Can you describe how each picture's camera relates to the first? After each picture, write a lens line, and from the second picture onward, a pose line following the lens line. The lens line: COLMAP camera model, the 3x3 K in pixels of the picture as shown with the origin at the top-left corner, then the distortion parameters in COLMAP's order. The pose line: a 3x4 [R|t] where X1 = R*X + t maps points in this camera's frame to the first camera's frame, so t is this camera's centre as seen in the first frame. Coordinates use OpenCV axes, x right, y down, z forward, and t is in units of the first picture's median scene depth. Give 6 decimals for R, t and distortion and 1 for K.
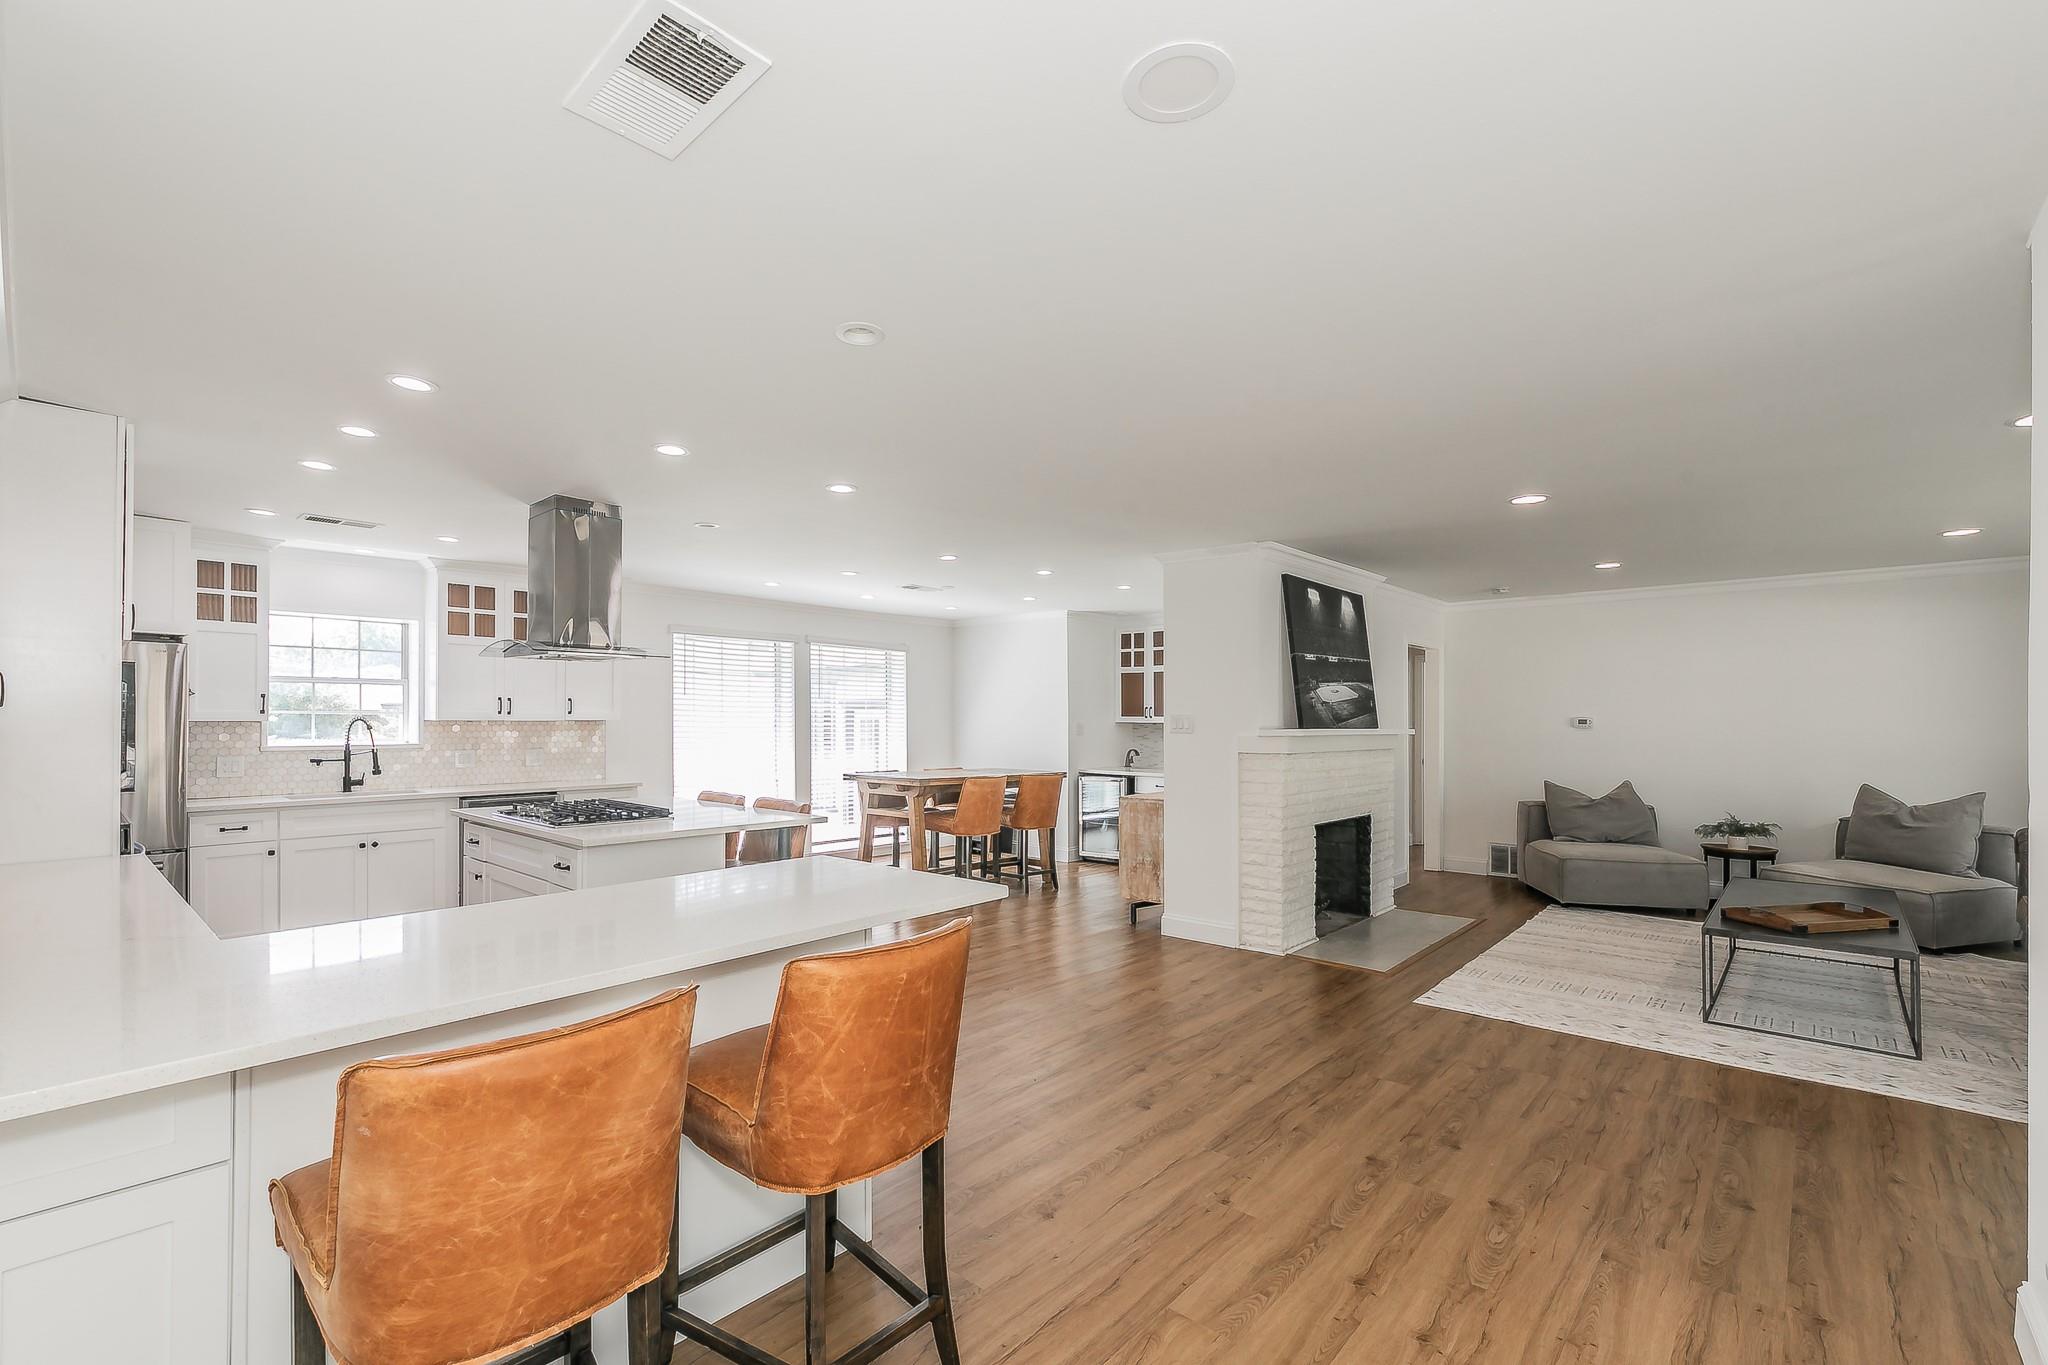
lens RADIAL K [[904.3, 0, 1029.2], [0, 904.3, 718.9], [0, 0, 1]] dist [0.000287, 0.000048]
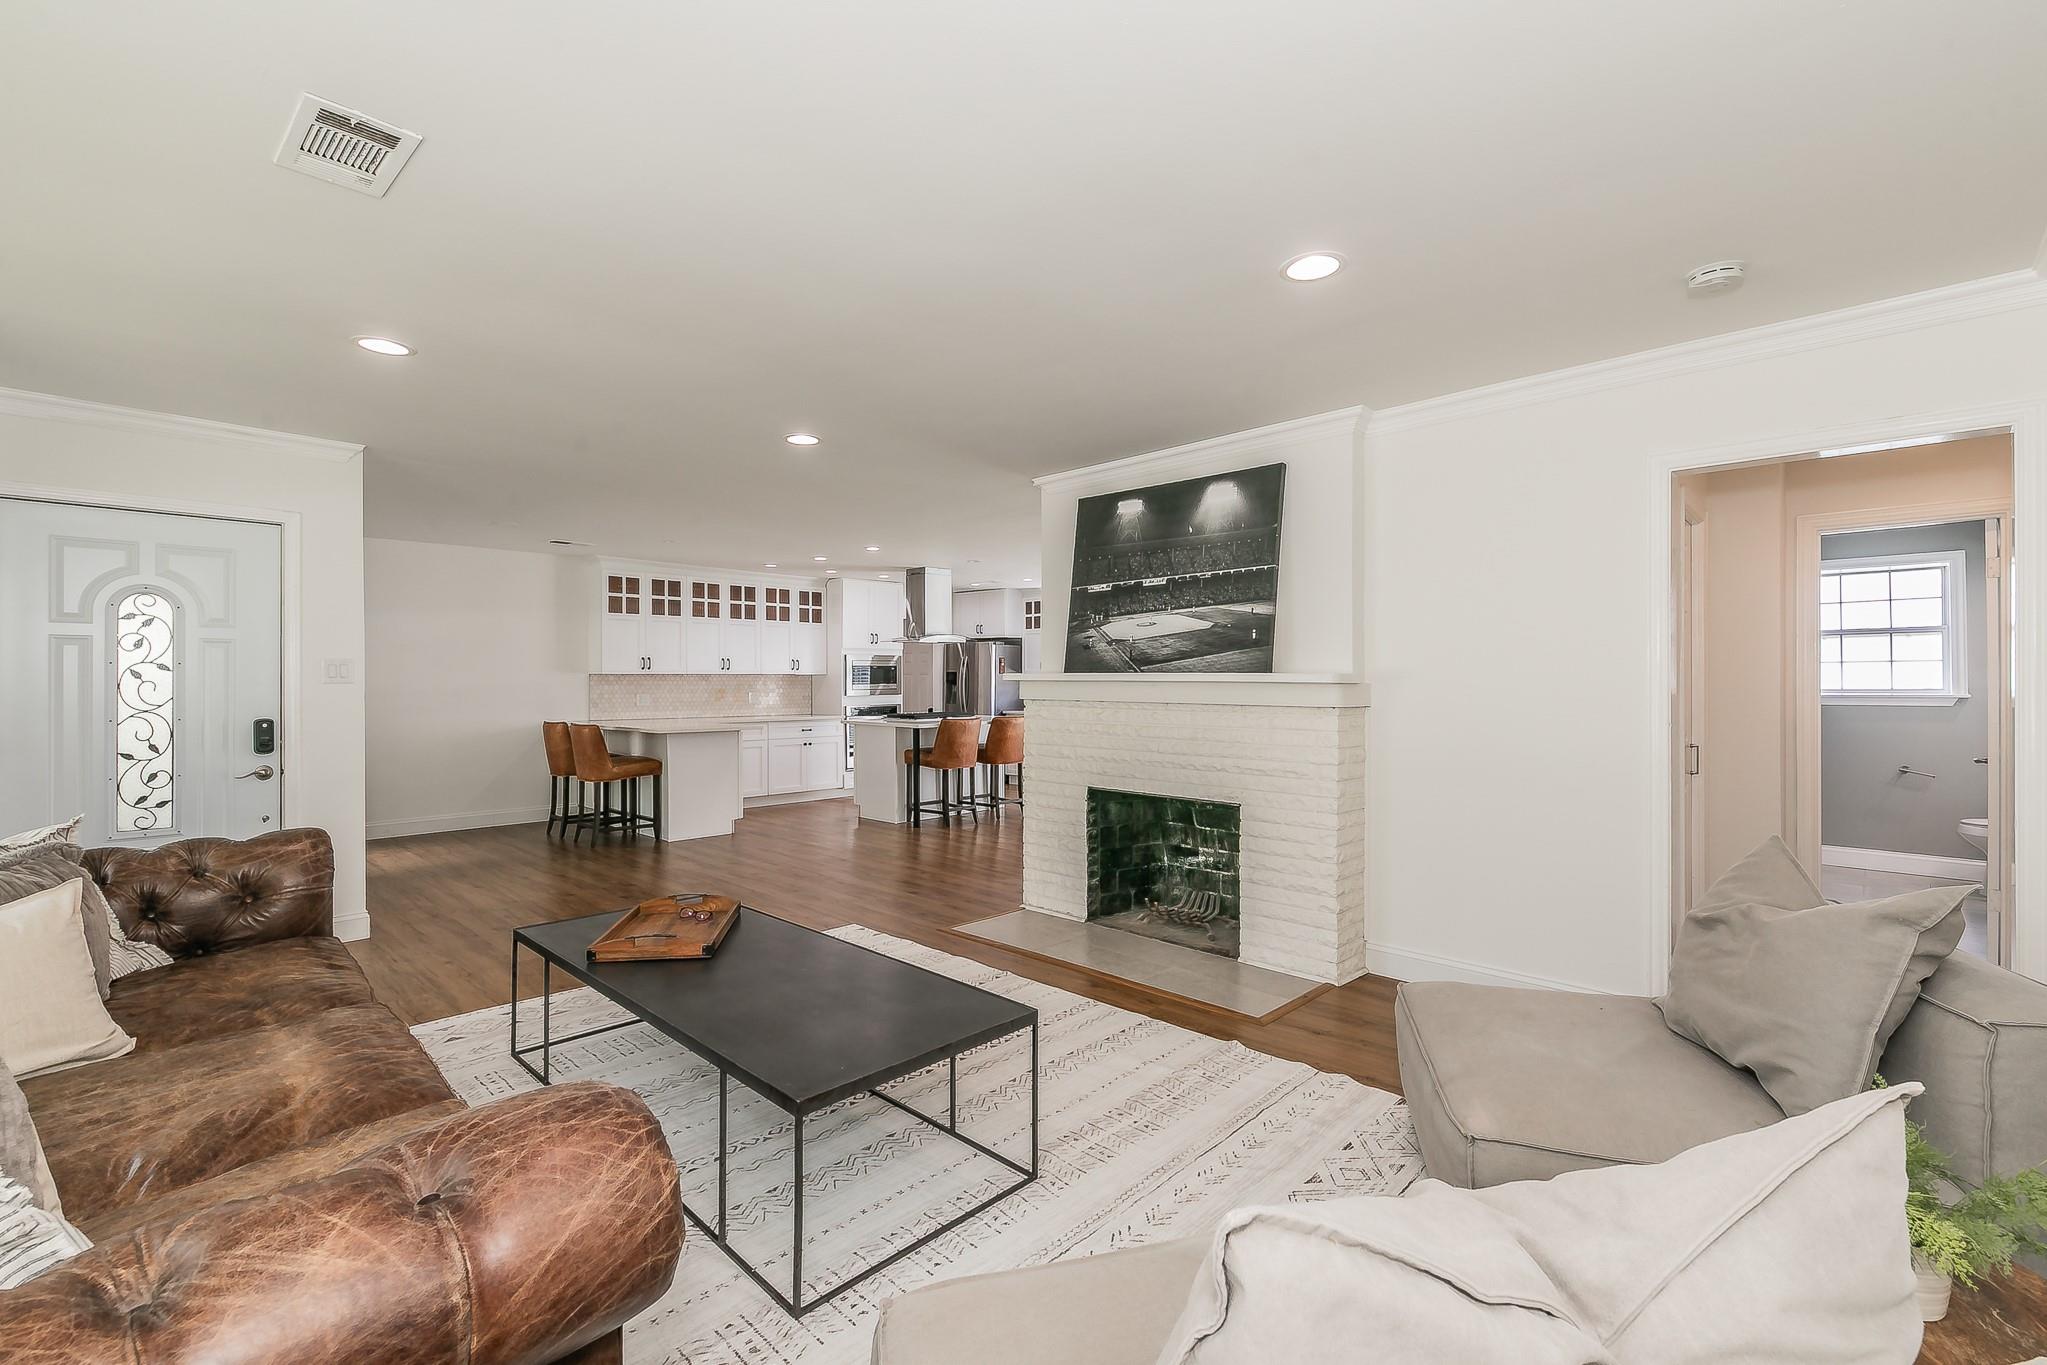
lens RADIAL K [[900.5, 0, 1026.9], [0, 900.5, 684.4], [0, 0, 1]] dist [-0.002070, -0.000310]
pose [[-0.048283, 0.002303, -0.998831, 1.036892], [0.000070, 0.999997, 0.002303, 0.017444], [0.998834, 0.000041, -0.048283, 0.876985]]
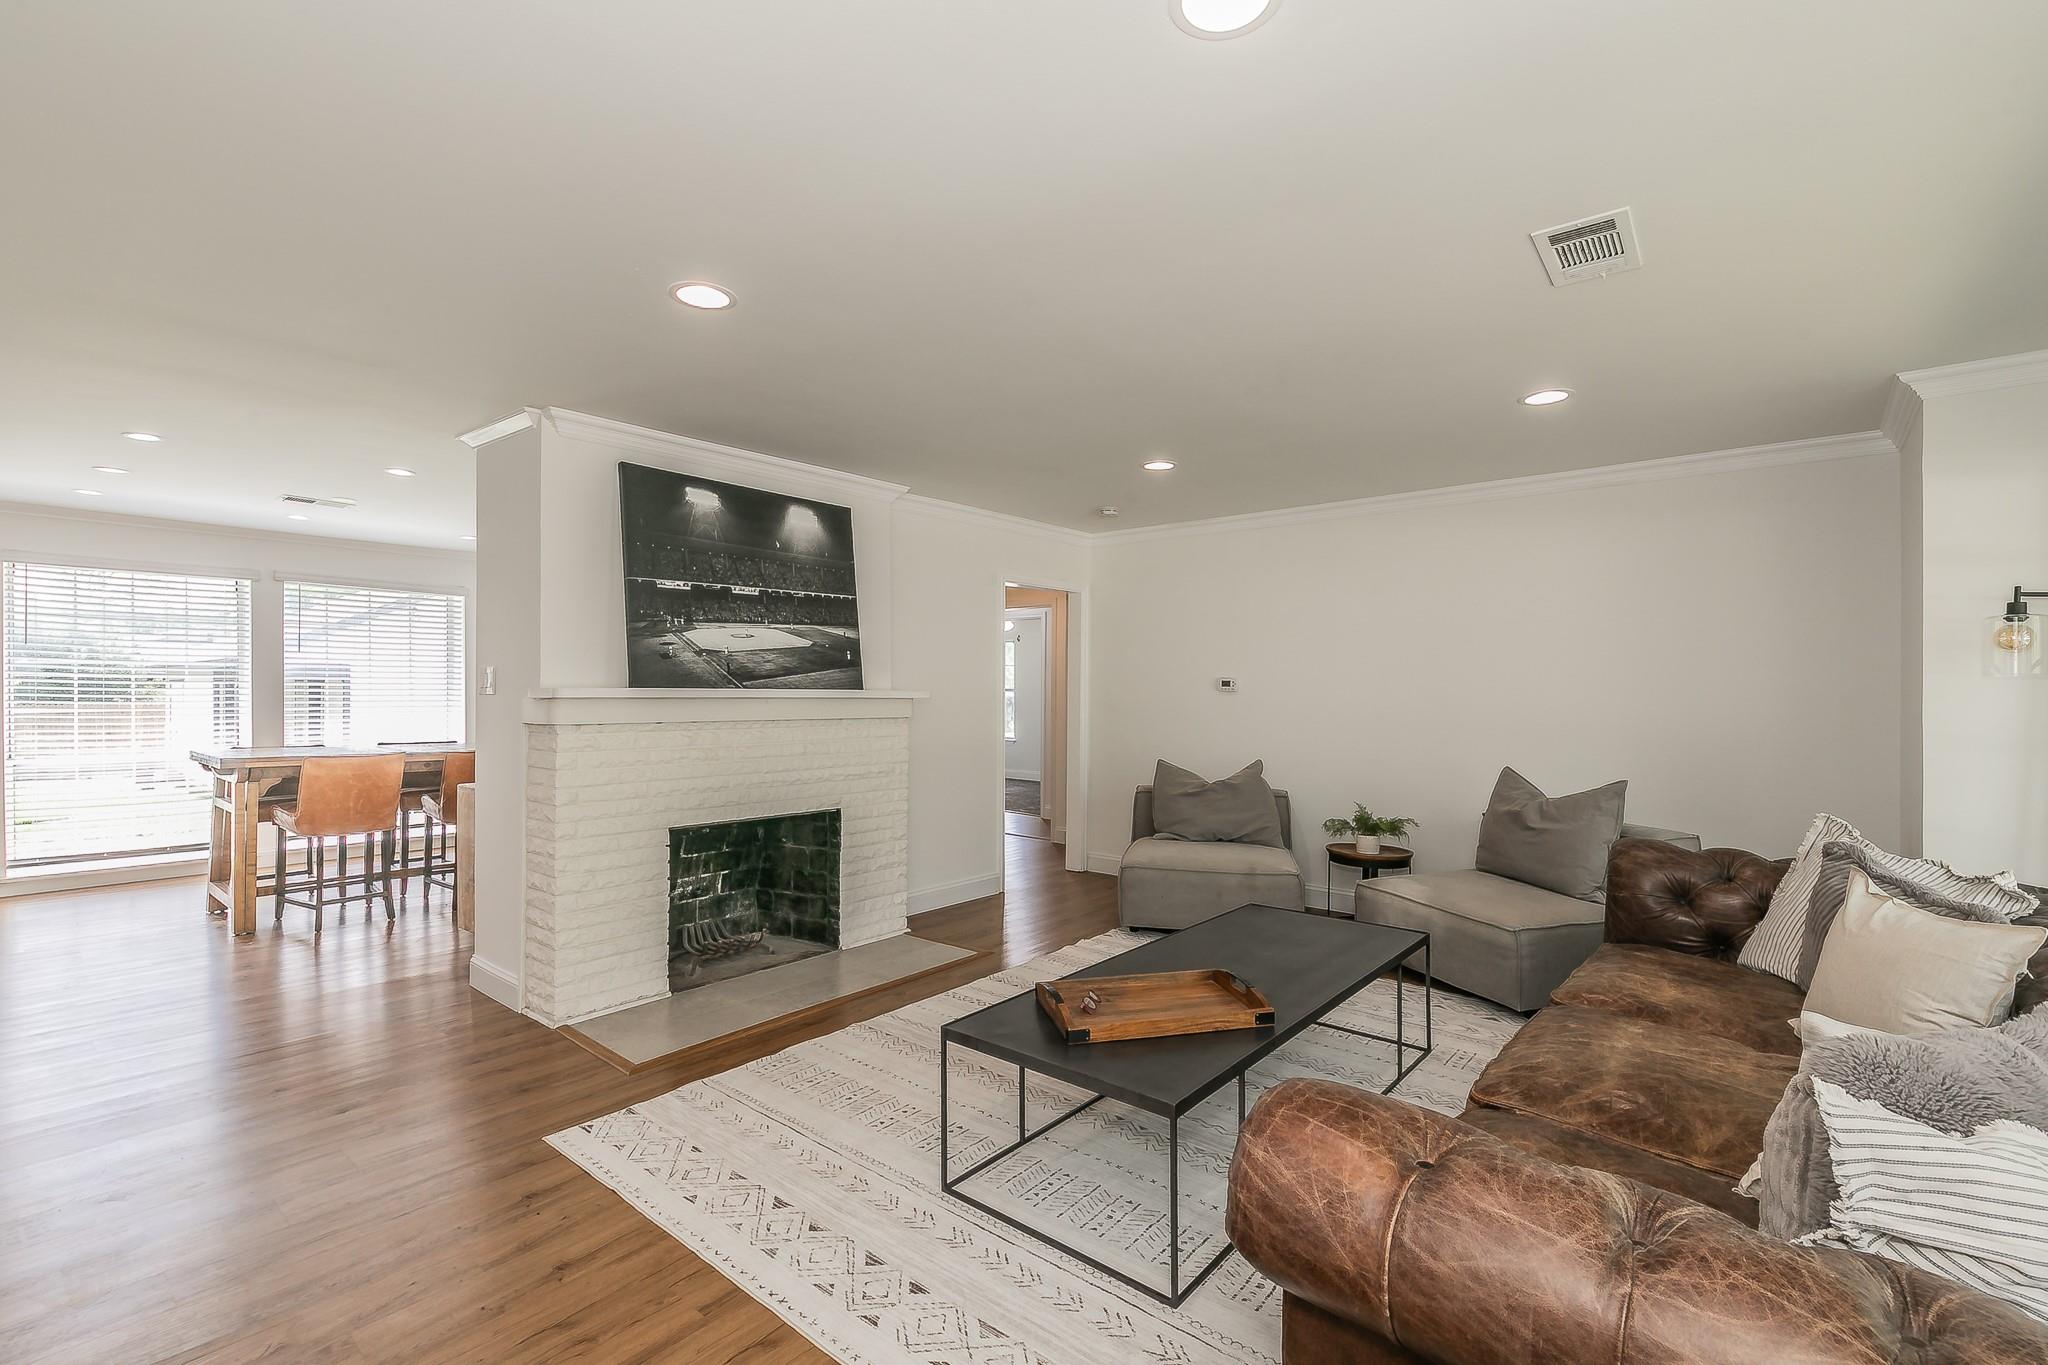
lens RADIAL K [[900.9, 0, 1027.4], [0, 900.9, 684.4], [0, 0, 1]] dist [-0.002070, -0.000310]
pose [[0.999690, 0.003129, 0.024697, 0.509053], [-0.003029, 0.999987, -0.004102, 0.008976], [-0.024709, 0.004026, 0.999687, 0.273278]]
